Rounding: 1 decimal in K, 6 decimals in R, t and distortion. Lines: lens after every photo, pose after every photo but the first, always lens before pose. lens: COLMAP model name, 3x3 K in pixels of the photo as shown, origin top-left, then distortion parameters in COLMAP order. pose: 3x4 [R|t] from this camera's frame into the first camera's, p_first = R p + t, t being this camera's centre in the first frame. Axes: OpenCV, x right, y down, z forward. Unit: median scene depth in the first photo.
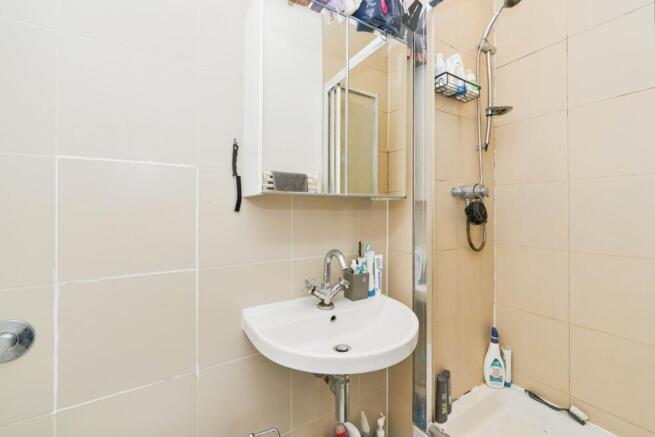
lens RADIAL K [[267.8, 0, 333.0], [0, 267.8, 210.6], [0, 0, 1]] dist [-0.001433, 0.000043]
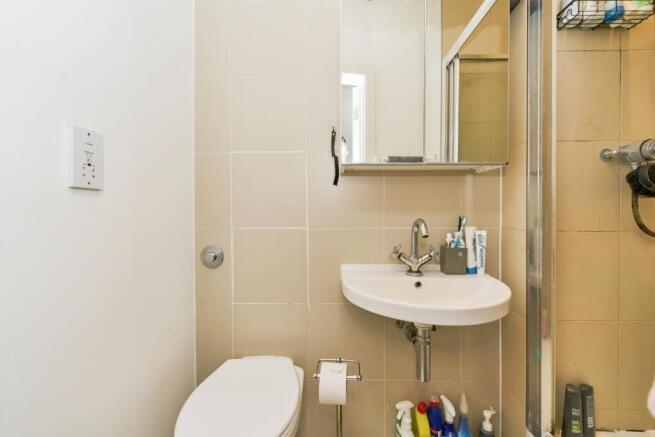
lens RADIAL K [[267.8, 0, 333.0], [0, 267.8, 210.6], [0, 0, 1]] dist [-0.001433, 0.000043]
pose [[0.843662, 0.003165, -0.536866, 0.237800], [0.006492, 0.999849, 0.016096, 0.079725], [0.536836, -0.017065, 0.843514, -0.049221]]
